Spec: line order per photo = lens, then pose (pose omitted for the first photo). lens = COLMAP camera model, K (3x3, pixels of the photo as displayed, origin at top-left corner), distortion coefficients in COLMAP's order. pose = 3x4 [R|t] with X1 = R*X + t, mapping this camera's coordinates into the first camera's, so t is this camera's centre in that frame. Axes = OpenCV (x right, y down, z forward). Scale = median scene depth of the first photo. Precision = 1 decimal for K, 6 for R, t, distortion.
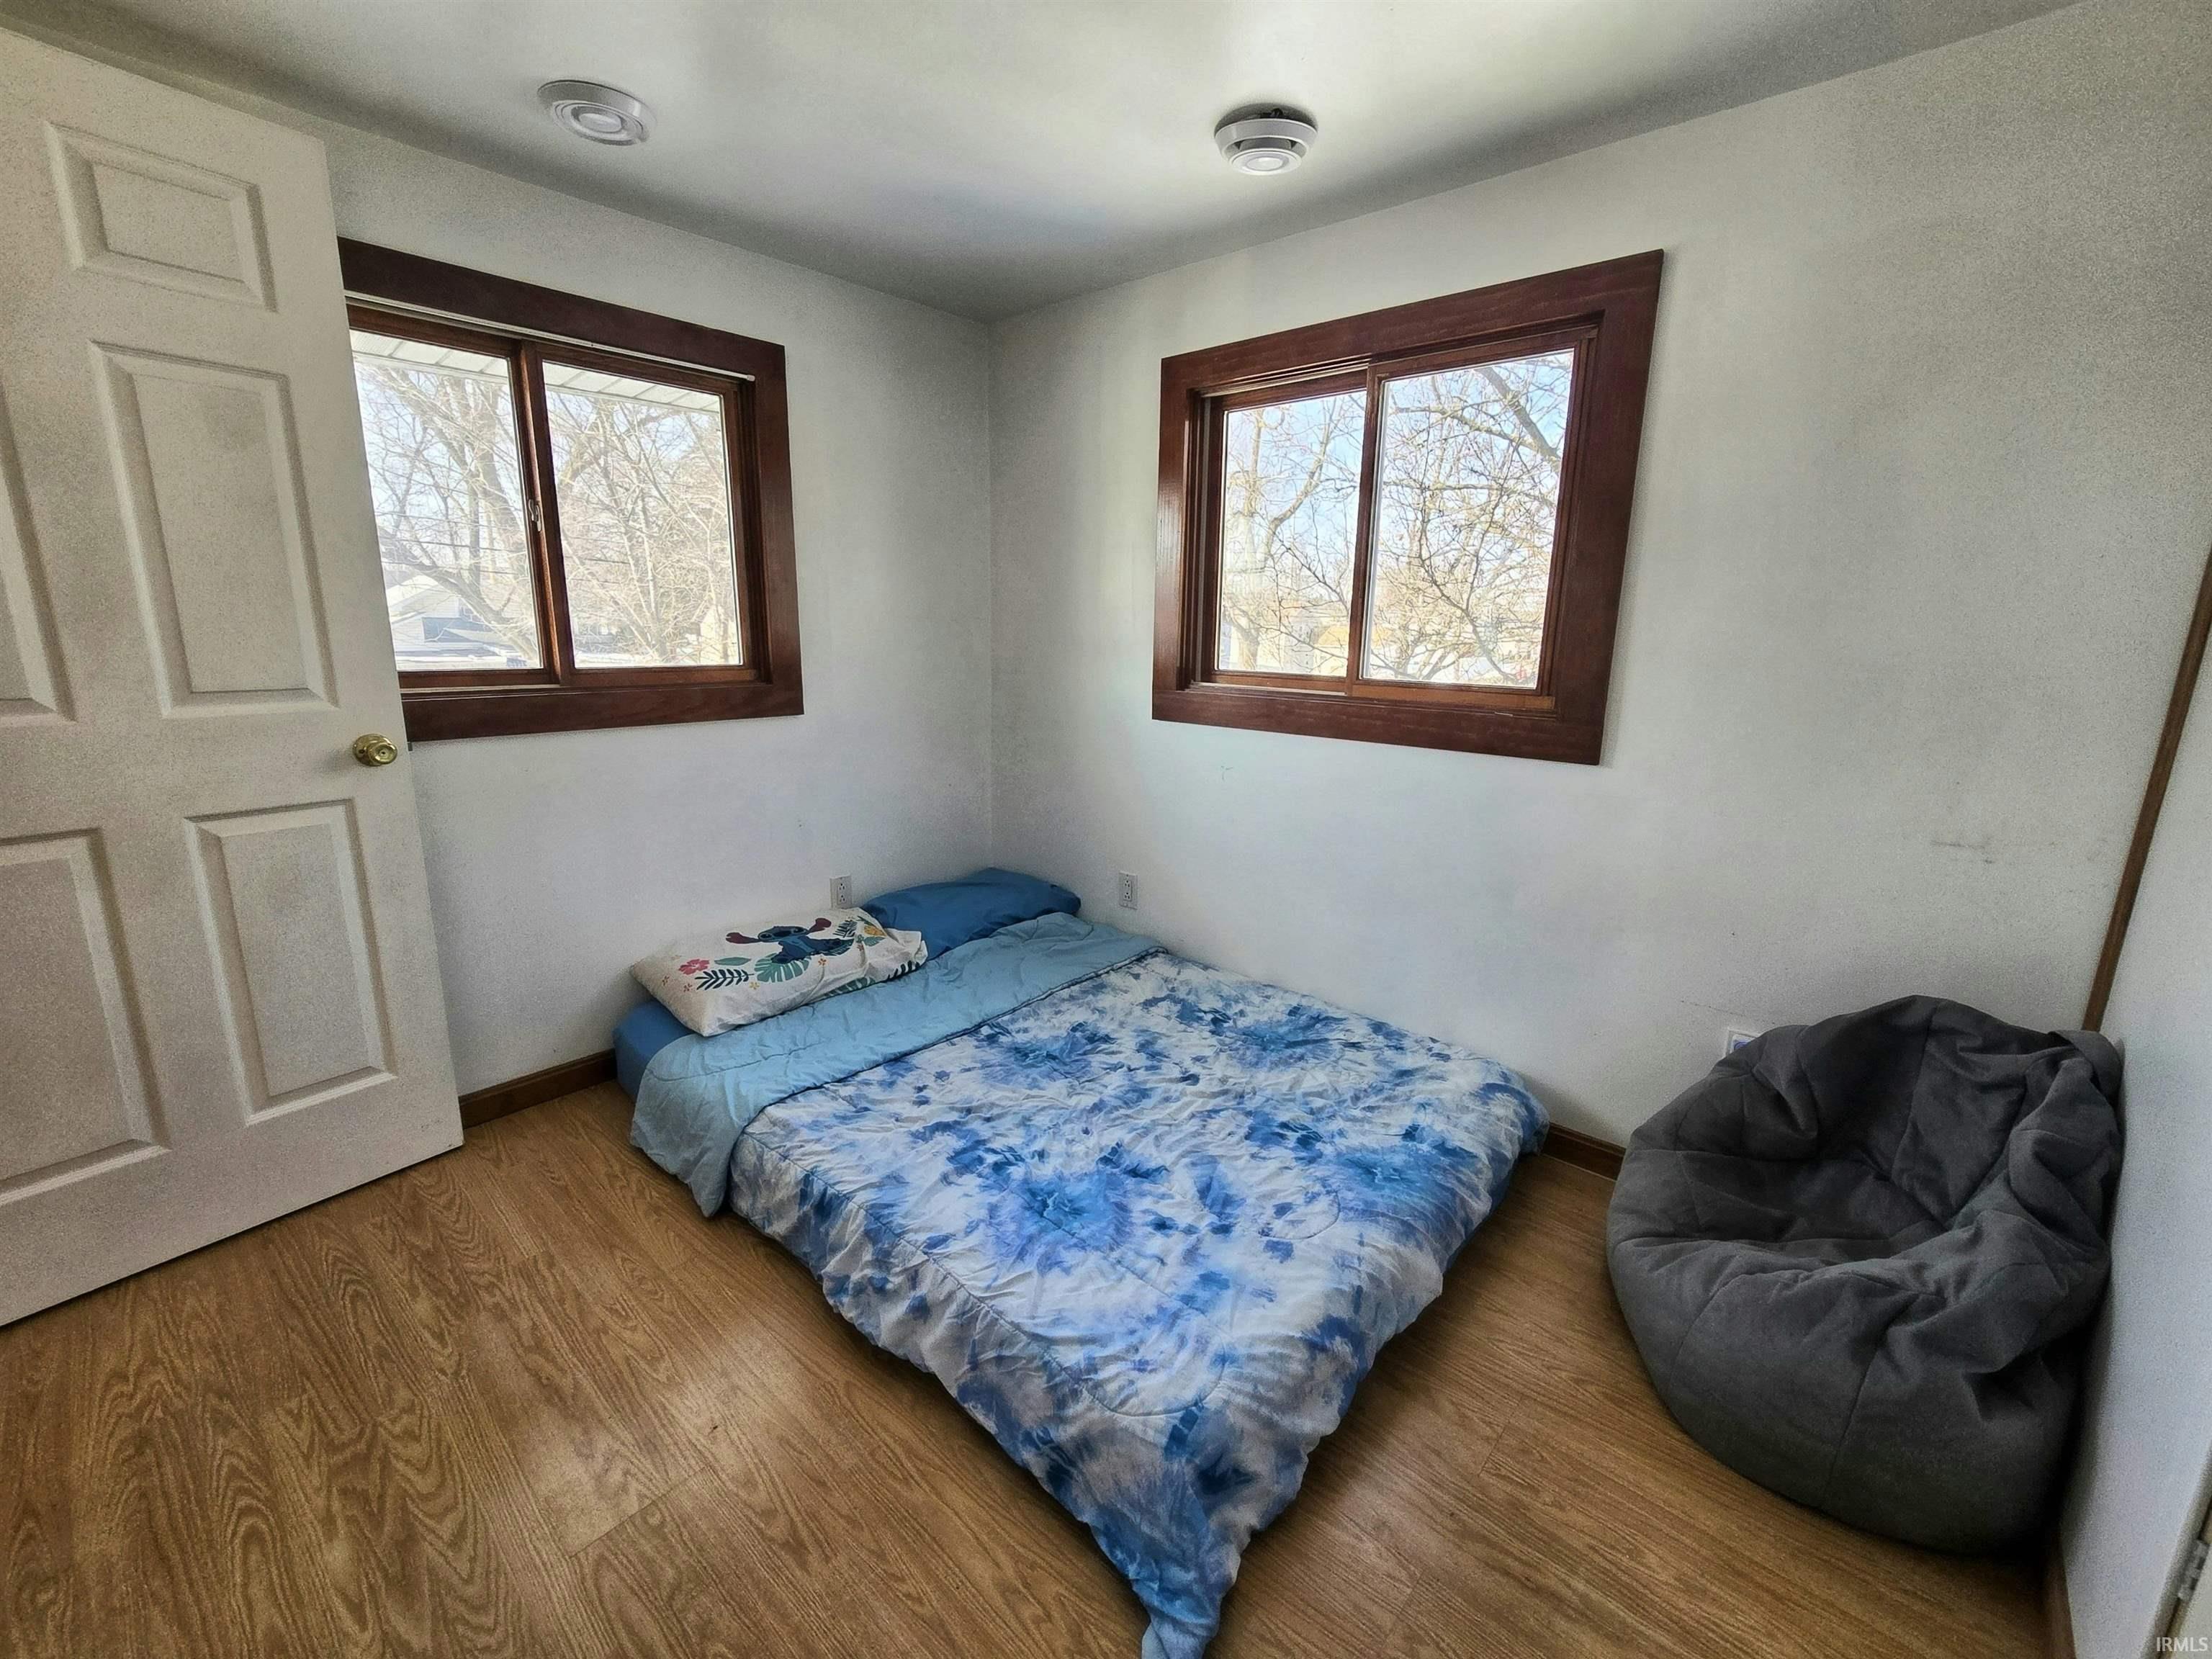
lens RADIAL K [[909.0, 0, 1101.2], [0, 909.0, 821.3], [0, 0, 1]] dist [0.000979, -0.001109]
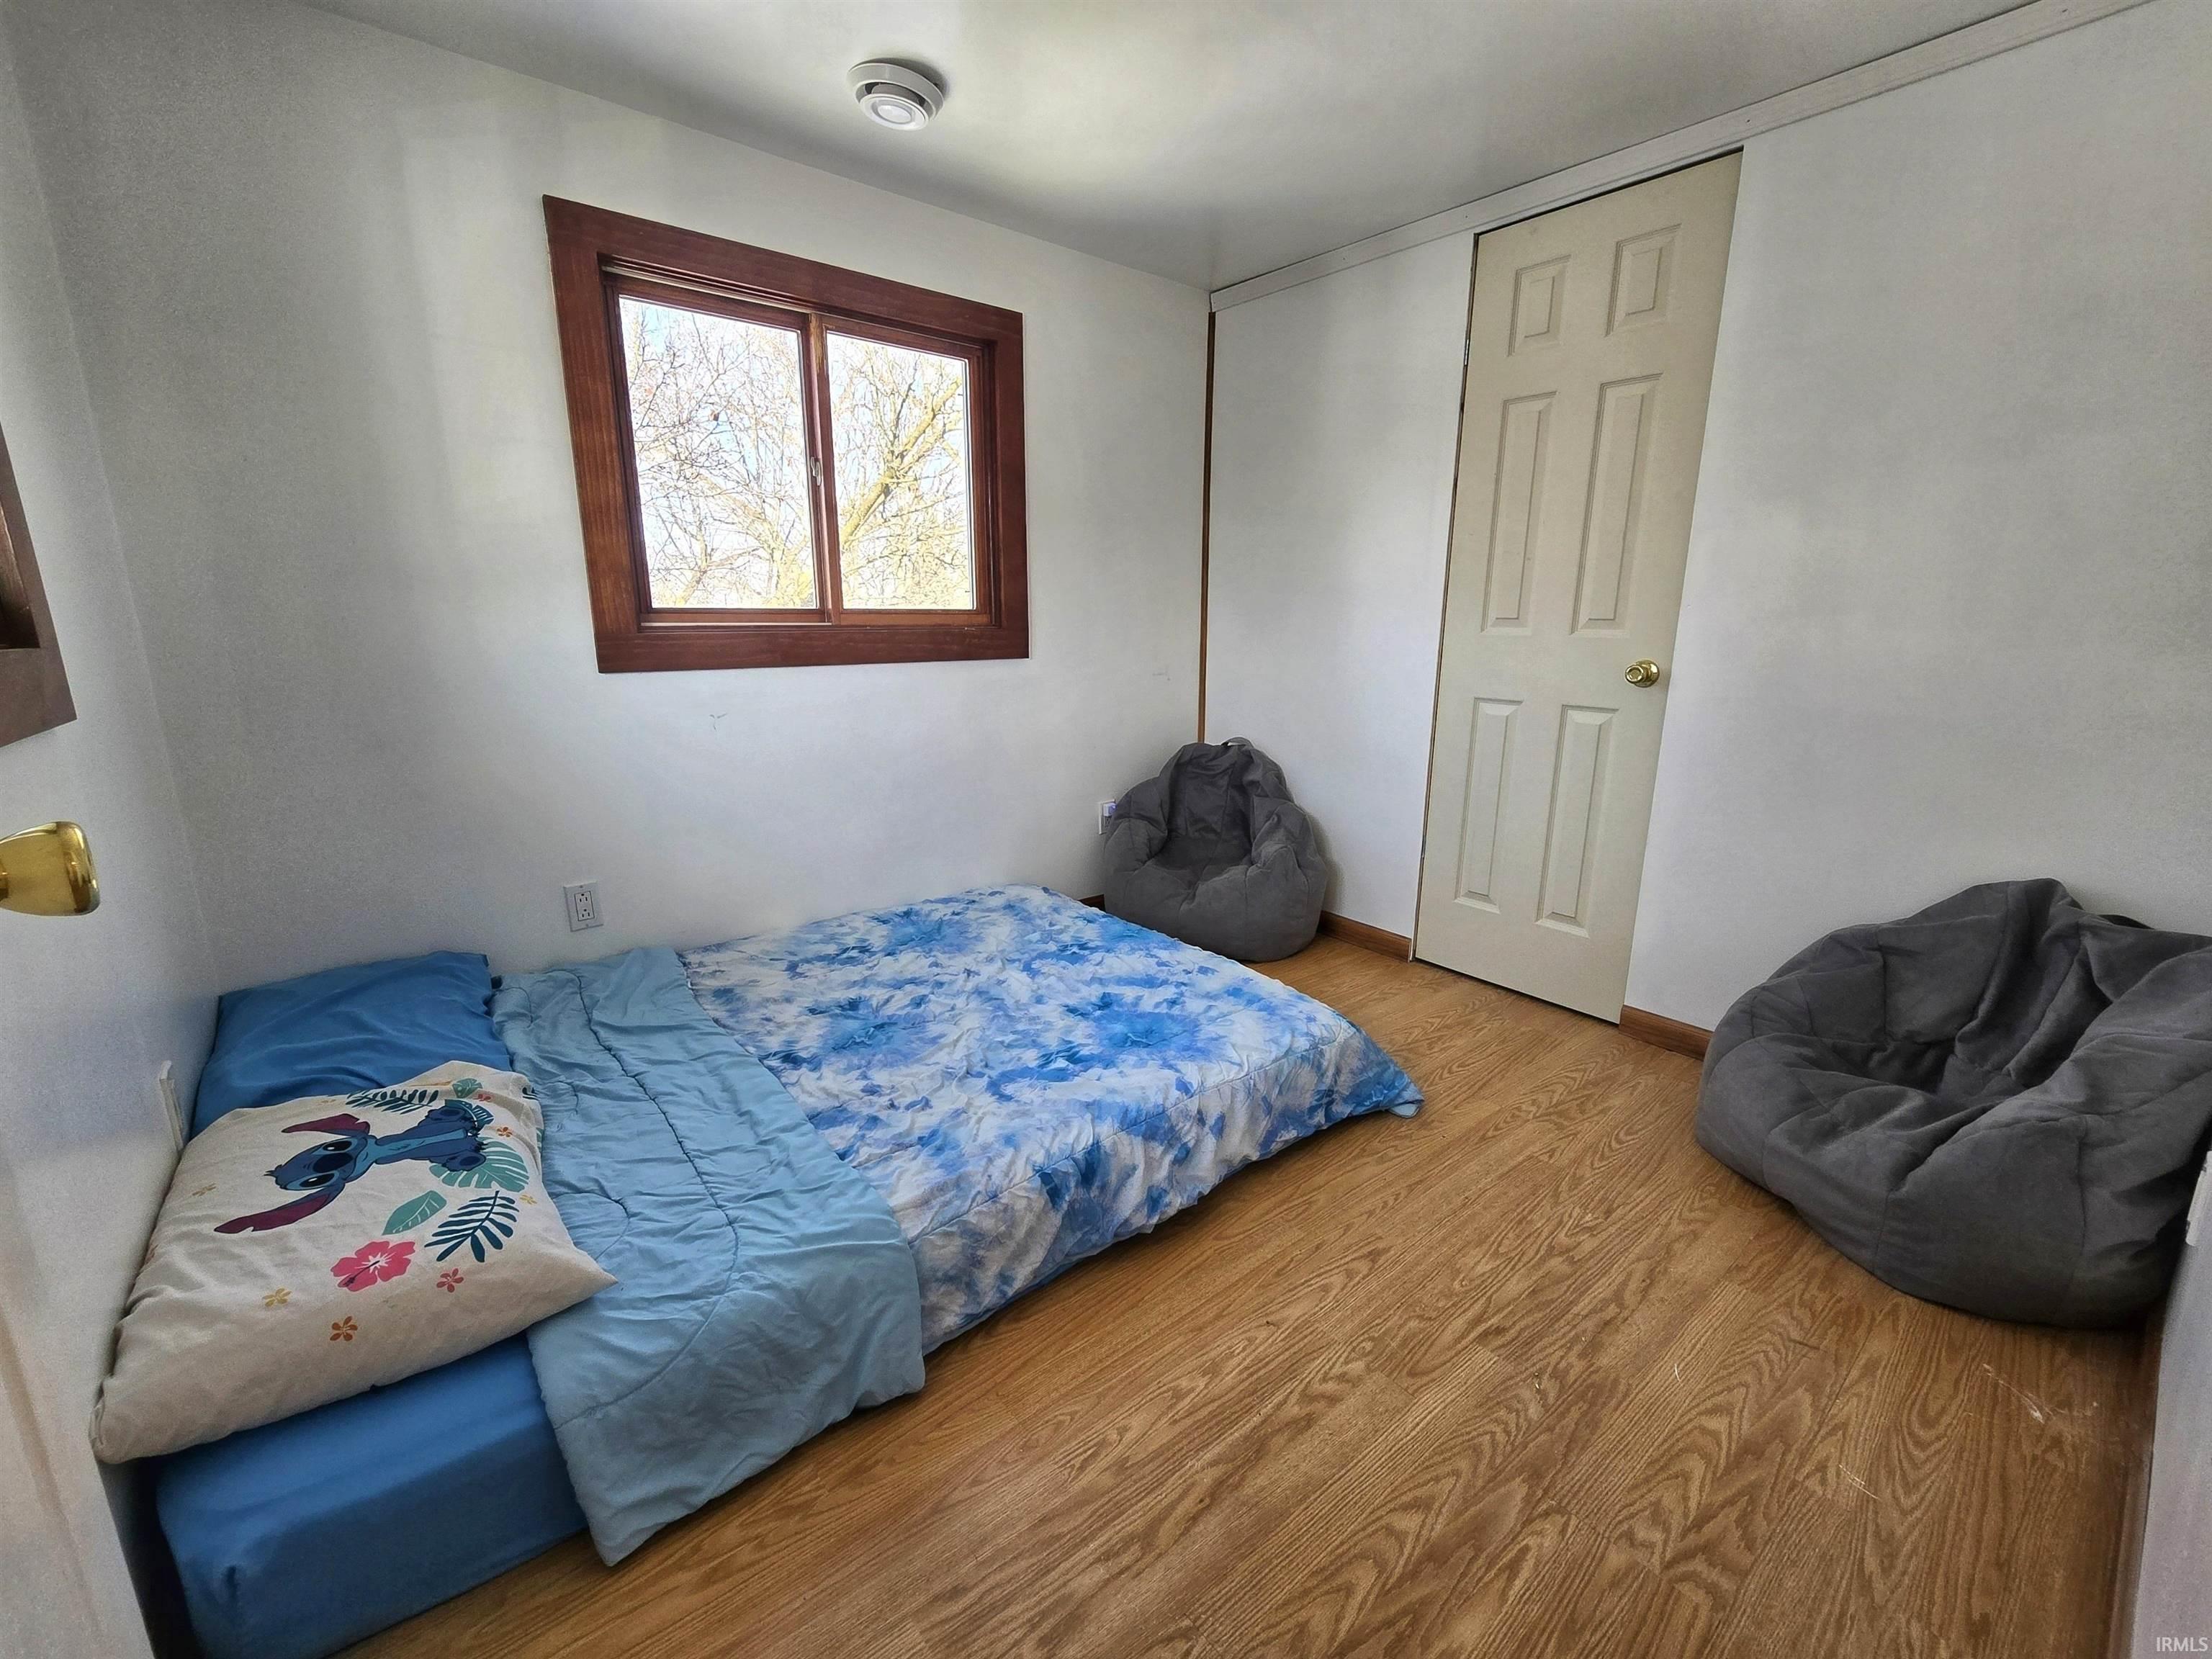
lens RADIAL K [[909.0, 0, 1102.0], [0, 909.0, 828.3], [0, 0, 1]] dist [0.000979, -0.001109]
pose [[0.153890, -0.238216, 0.958943, -0.841887], [0.215353, 0.955259, 0.202741, -0.064157], [-0.964334, 0.175312, 0.198305, 0.577351]]
